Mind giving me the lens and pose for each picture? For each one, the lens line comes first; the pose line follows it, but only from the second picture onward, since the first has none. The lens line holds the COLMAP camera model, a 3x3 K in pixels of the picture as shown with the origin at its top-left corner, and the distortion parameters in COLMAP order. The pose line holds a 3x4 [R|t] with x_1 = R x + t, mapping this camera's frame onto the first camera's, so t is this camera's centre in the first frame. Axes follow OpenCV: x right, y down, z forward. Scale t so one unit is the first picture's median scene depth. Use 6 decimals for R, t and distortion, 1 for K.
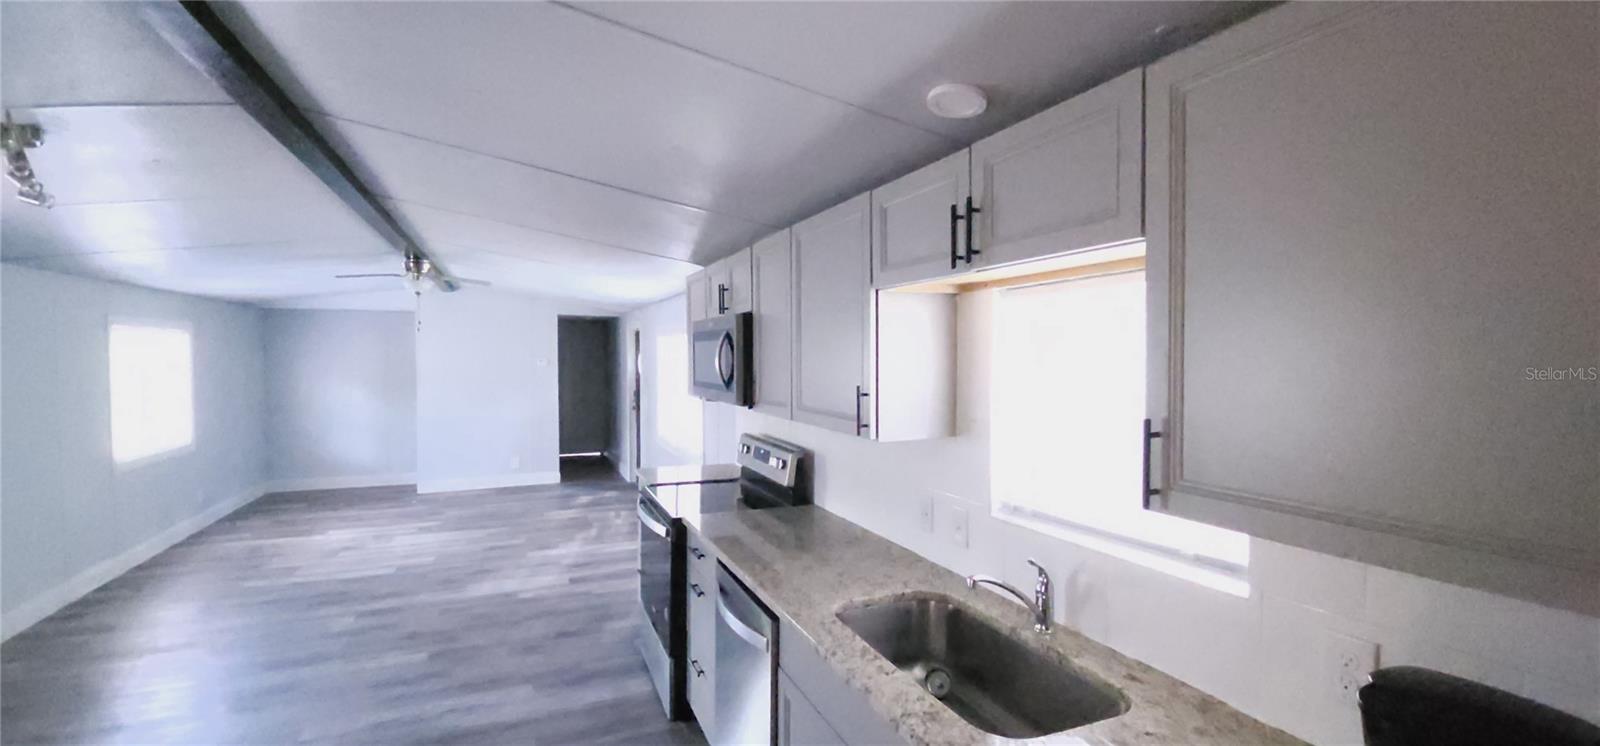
lens RADIAL K [[674.4, 0, 800.0], [0, 674.4, 373.0], [0, 0, 1]] dist [0.002253, 0.000072]
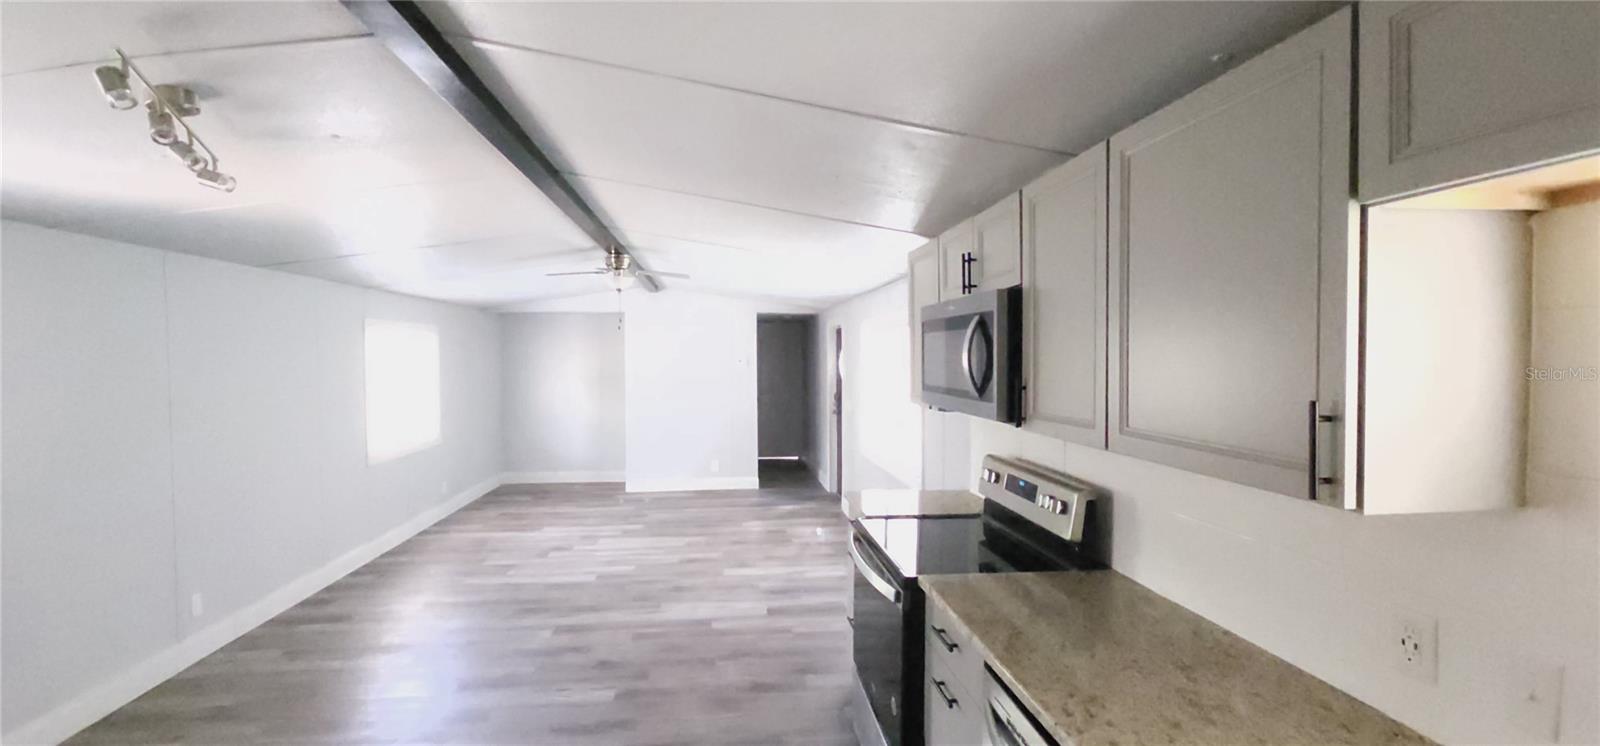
lens RADIAL K [[674.4, 0, 800.0], [0, 674.4, 373.0], [0, 0, 1]] dist [0.002253, 0.000072]
pose [[0.960438, 0.003046, -0.278476, -0.068756], [-0.003651, 0.999992, -0.001653, 0.000246], [0.278469, 0.002605, 0.960442, 0.199347]]
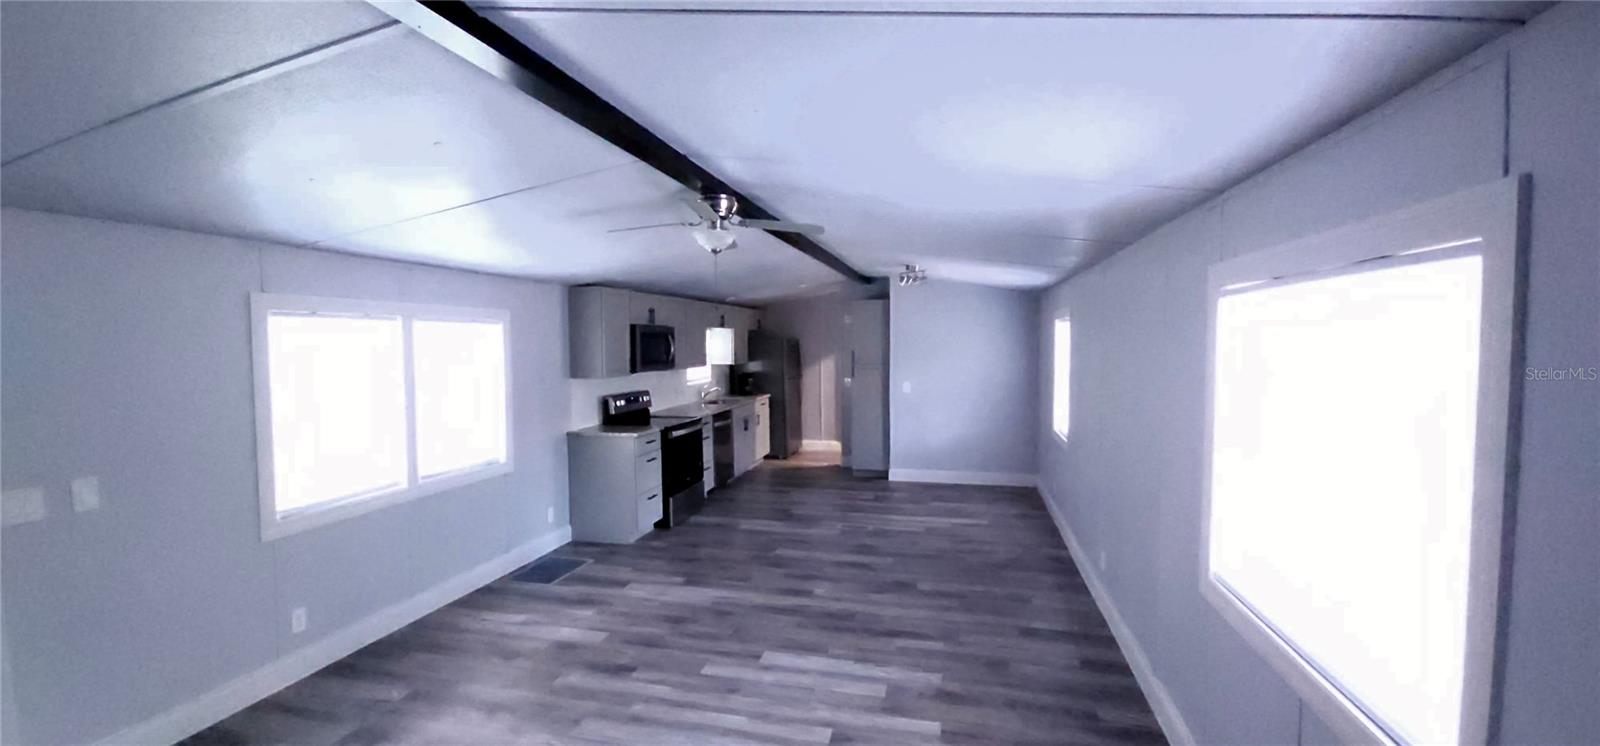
lens RADIAL K [[674.2, 0, 800.0], [0, 674.2, 373.0], [0, 0, 1]] dist [-0.002158, -0.000047]
pose [[-0.807577, -0.020283, 0.589414, -1.308761], [0.022779, 0.997590, 0.065540, -0.056873], [-0.589322, 0.066354, -0.805168, 1.917153]]
